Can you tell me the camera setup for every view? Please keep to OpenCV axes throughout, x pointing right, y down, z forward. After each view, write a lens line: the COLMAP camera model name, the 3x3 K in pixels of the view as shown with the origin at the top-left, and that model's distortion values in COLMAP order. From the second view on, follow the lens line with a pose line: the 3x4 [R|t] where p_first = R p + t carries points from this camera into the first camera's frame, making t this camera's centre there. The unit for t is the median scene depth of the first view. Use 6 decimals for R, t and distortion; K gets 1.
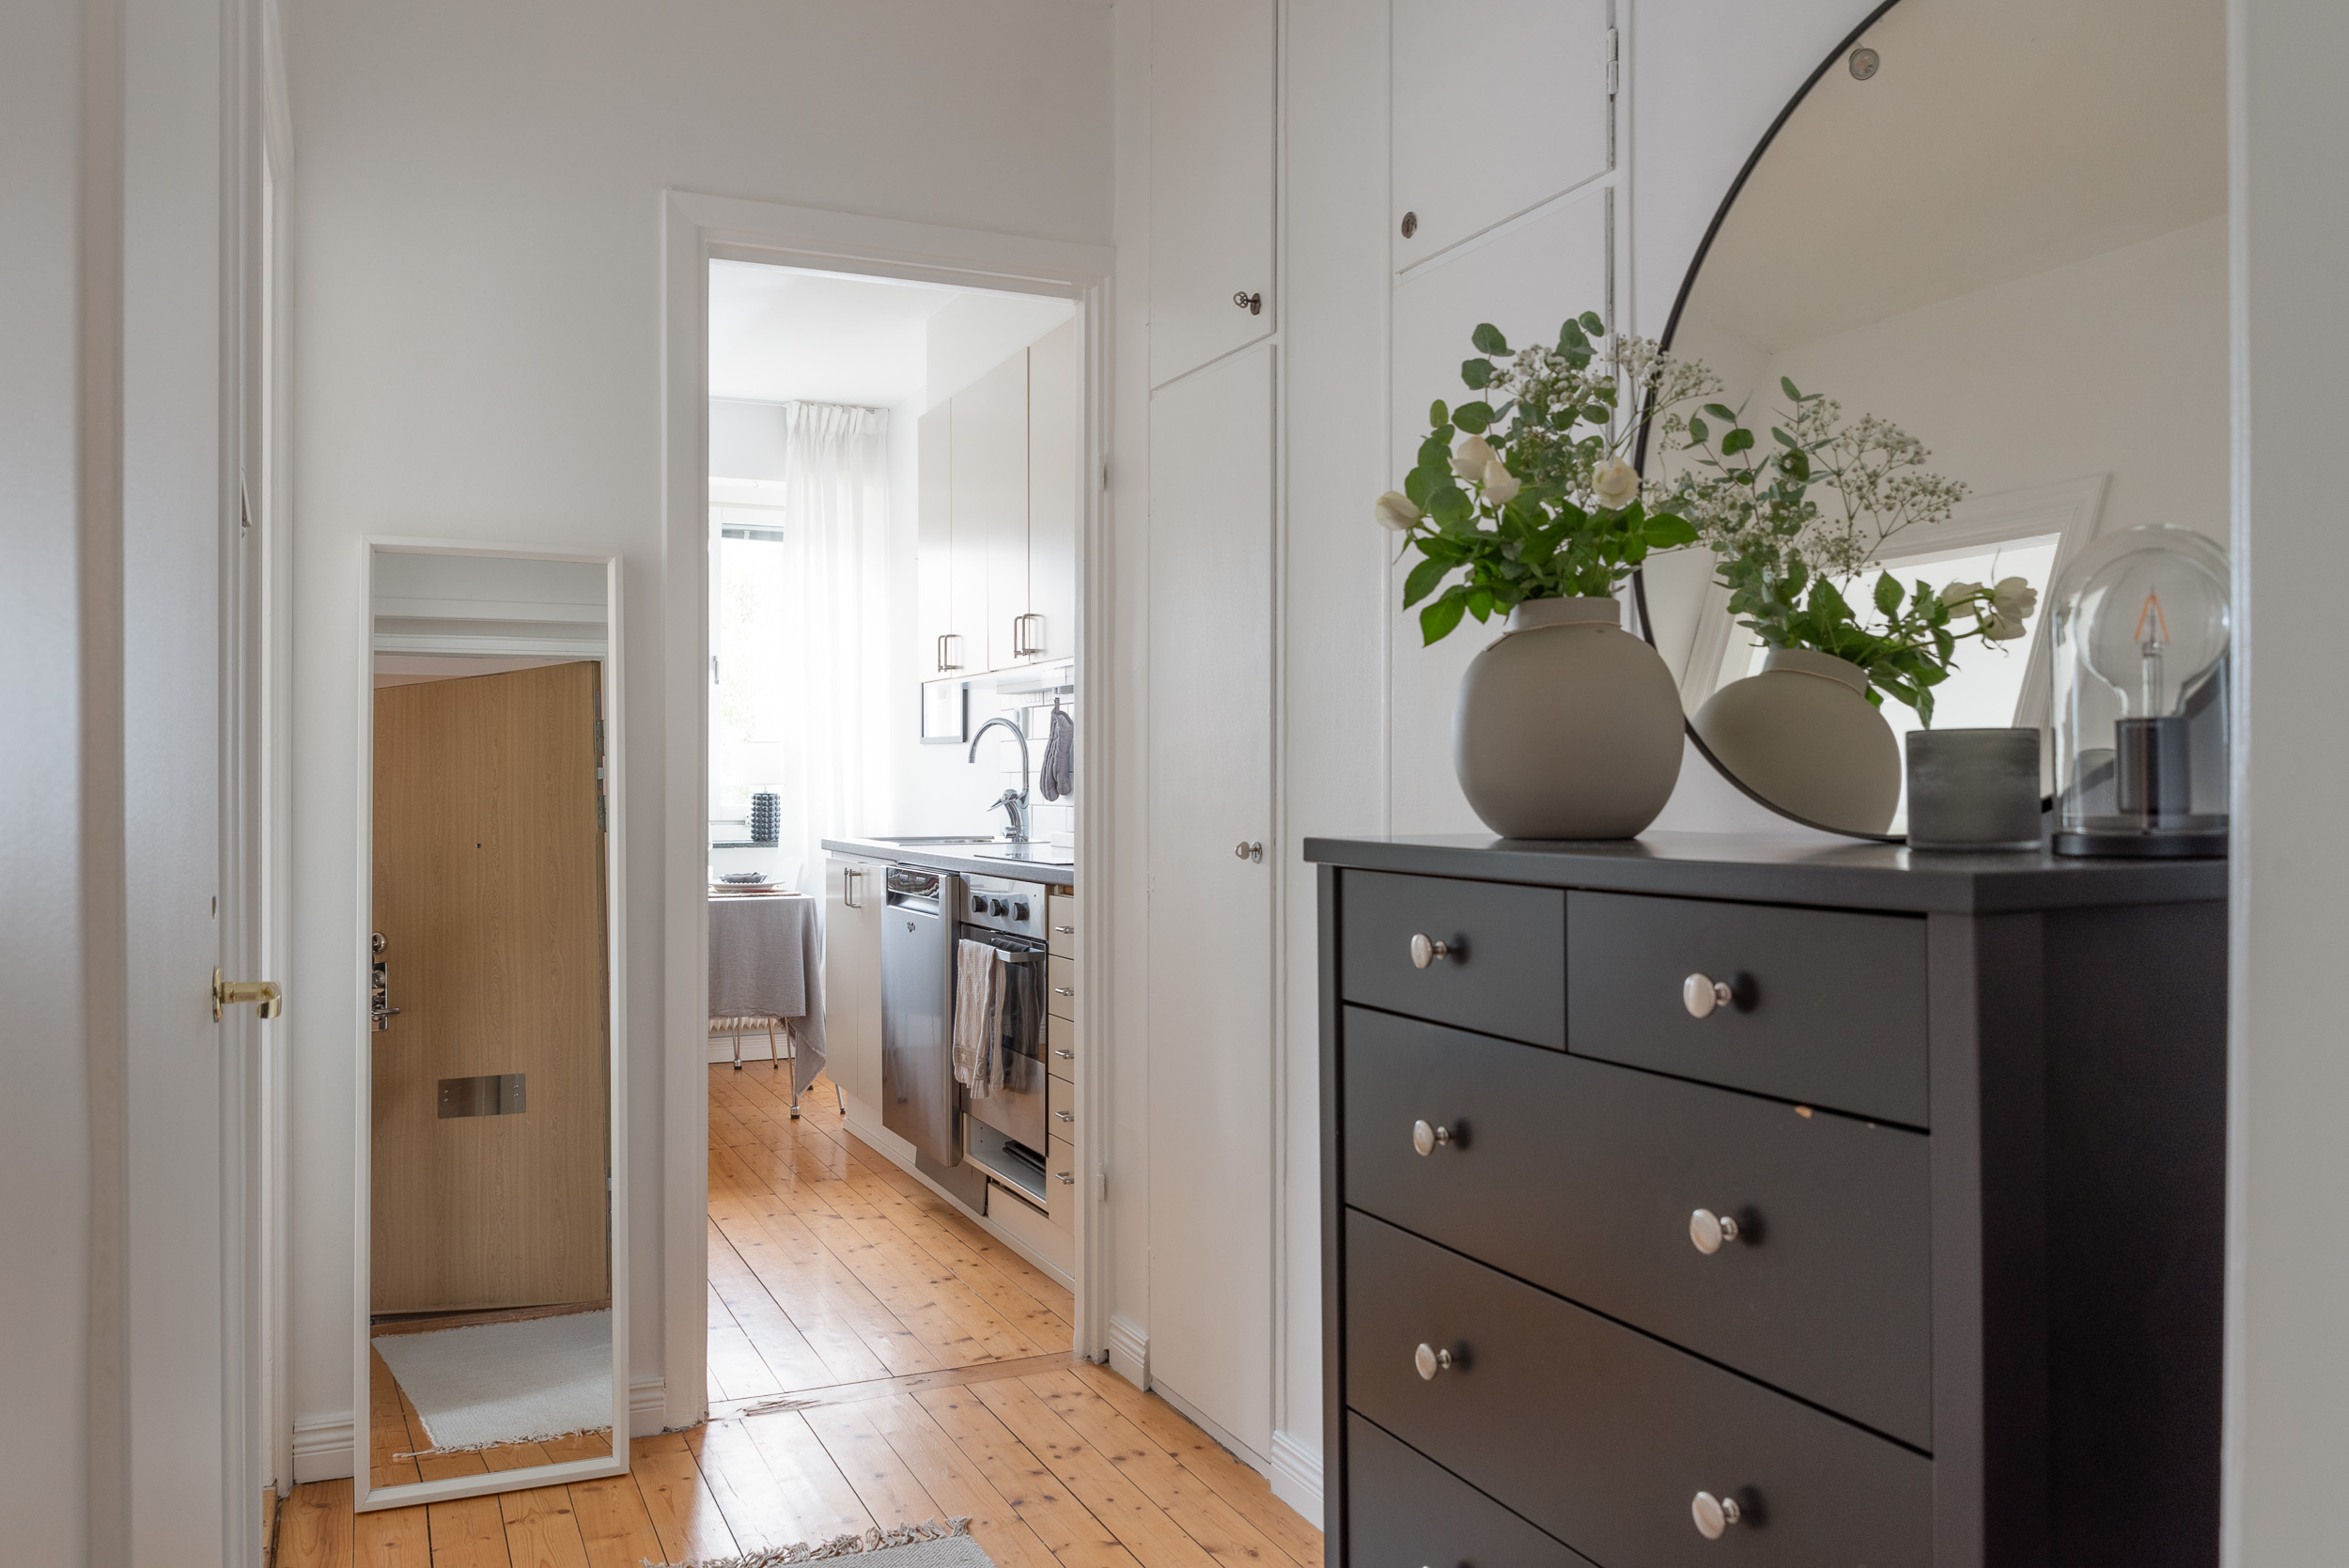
lens RADIAL K [[1573.3, 0, 1179.0], [0, 1573.3, 790.9], [0, 0, 1]] dist [0.007265, -0.000794]
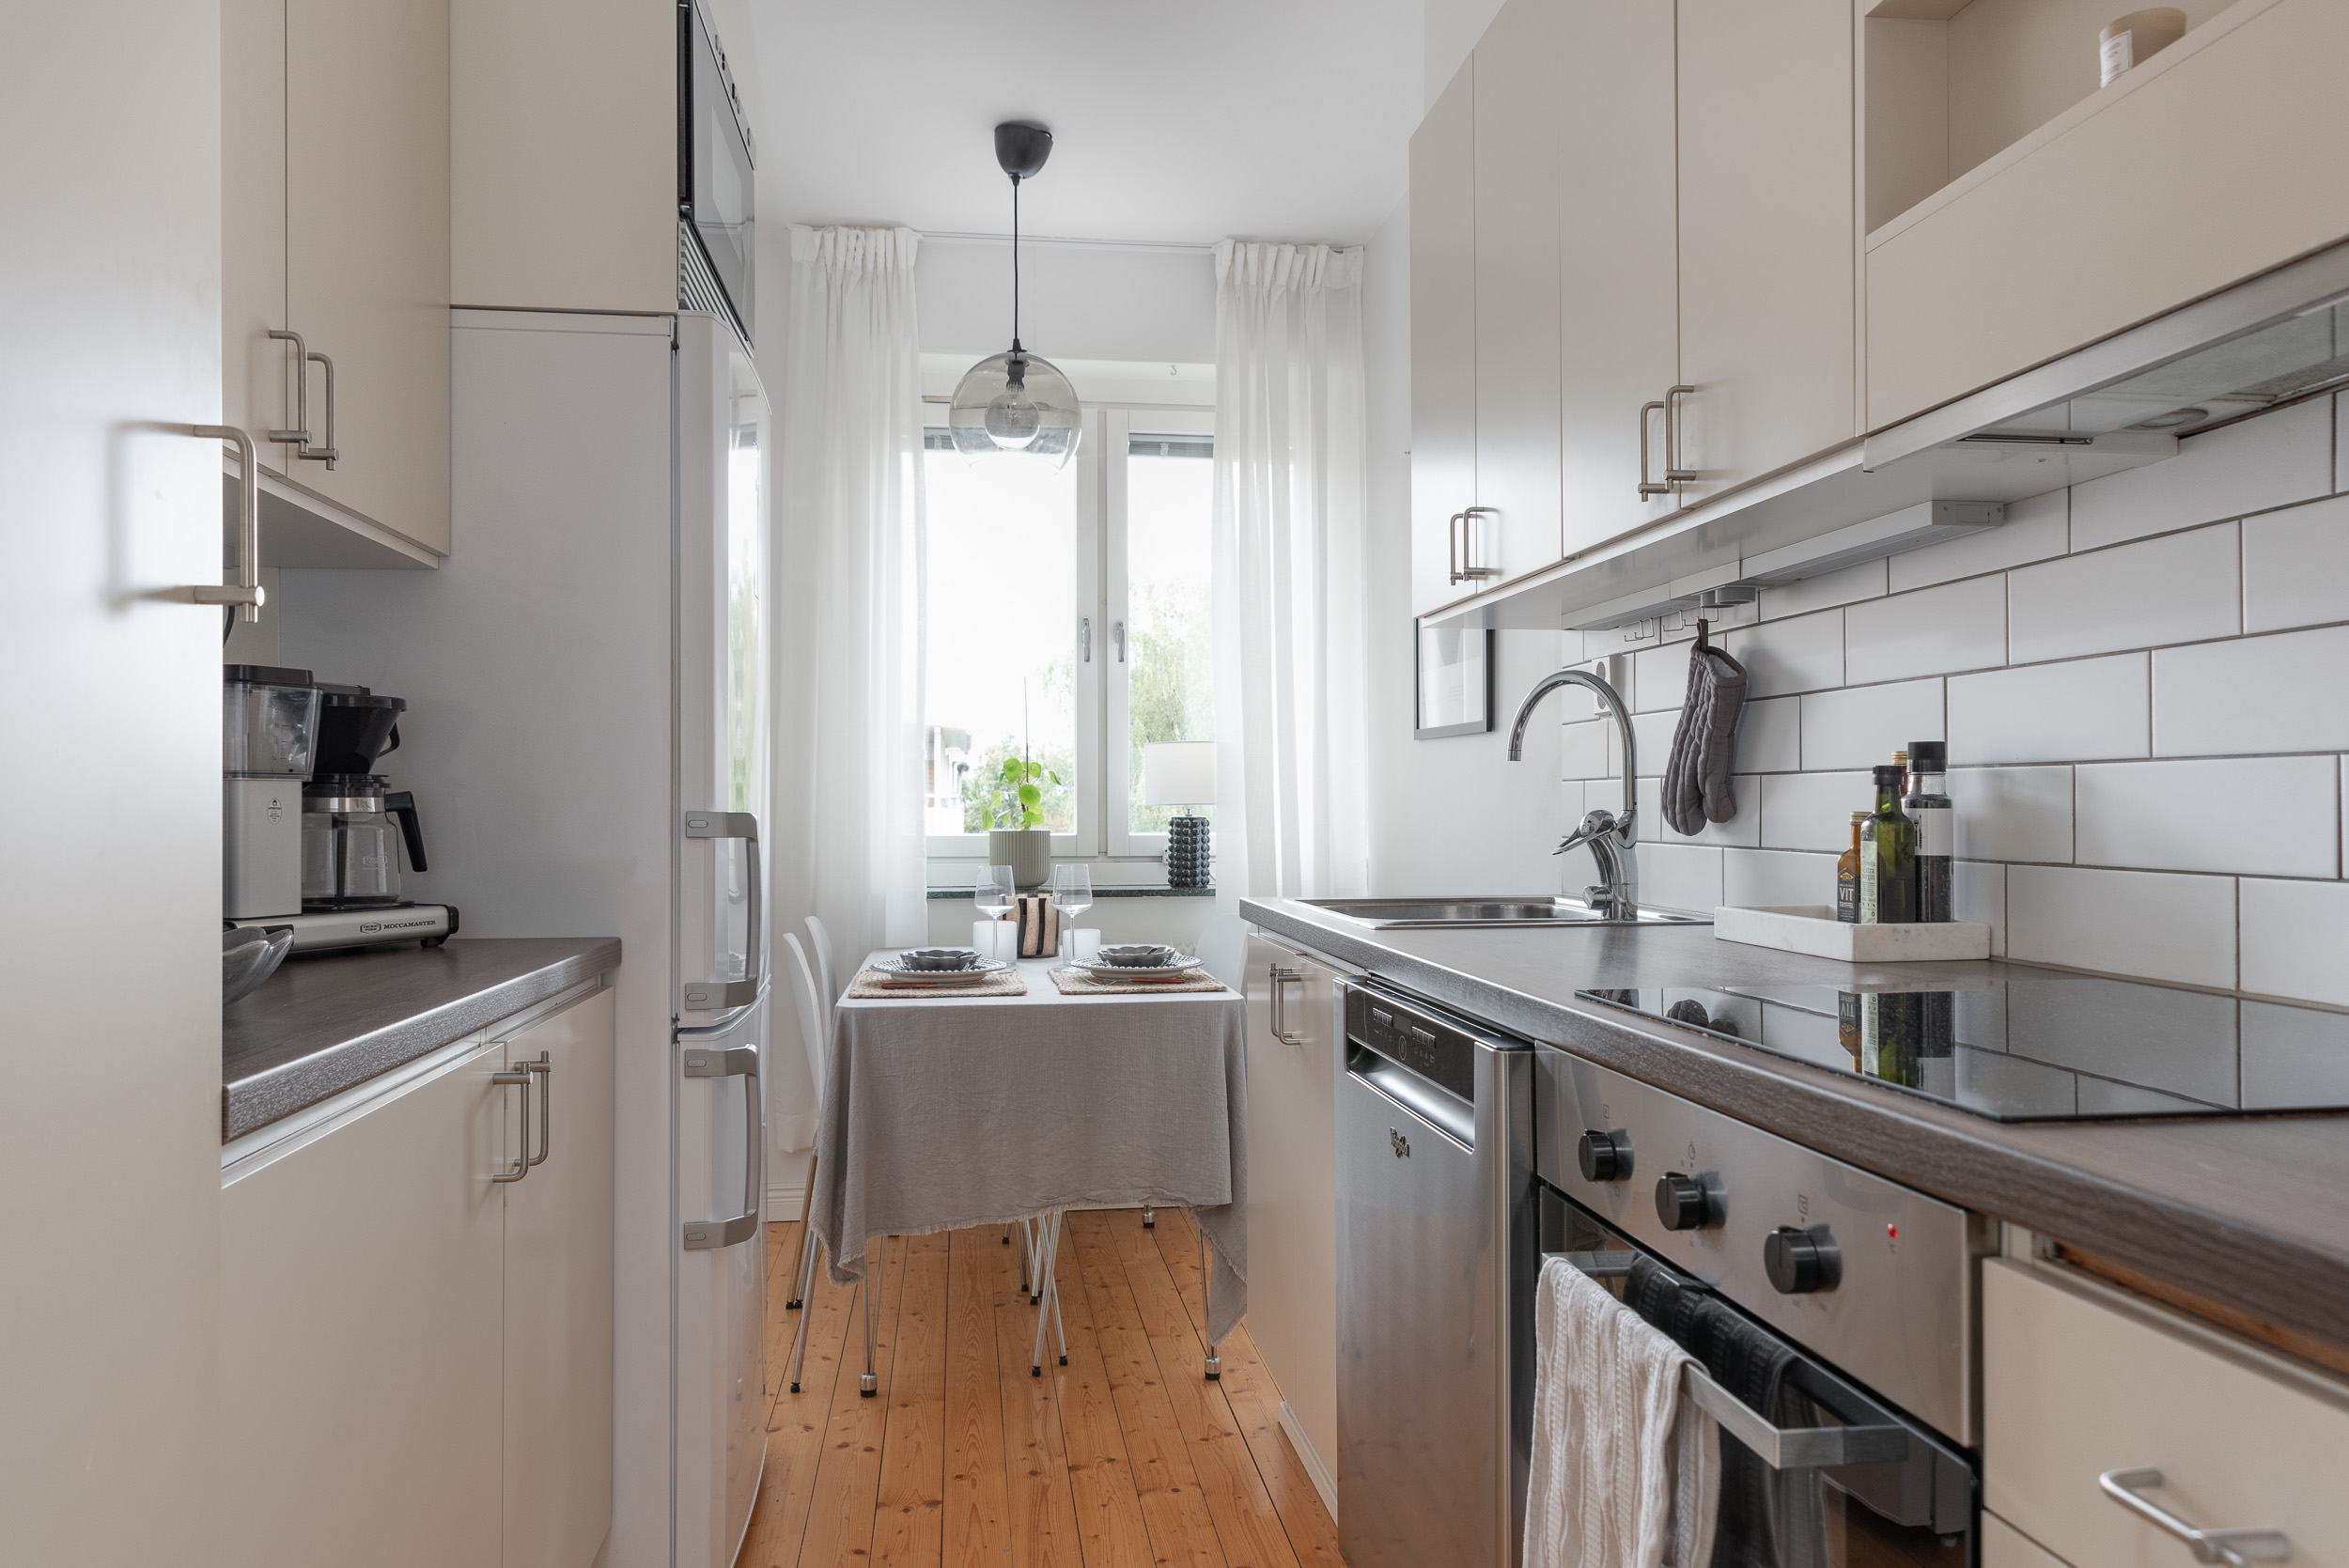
lens RADIAL K [[1573.3, 0, 1179.0], [0, 1573.3, 790.9], [0, 0, 1]] dist [0.007265, -0.000794]
pose [[0.953239, -0.006114, -0.302156, -0.082709], [0.002246, 0.999911, -0.013147, -0.001049], [0.302210, 0.011854, 0.953168, 0.484748]]
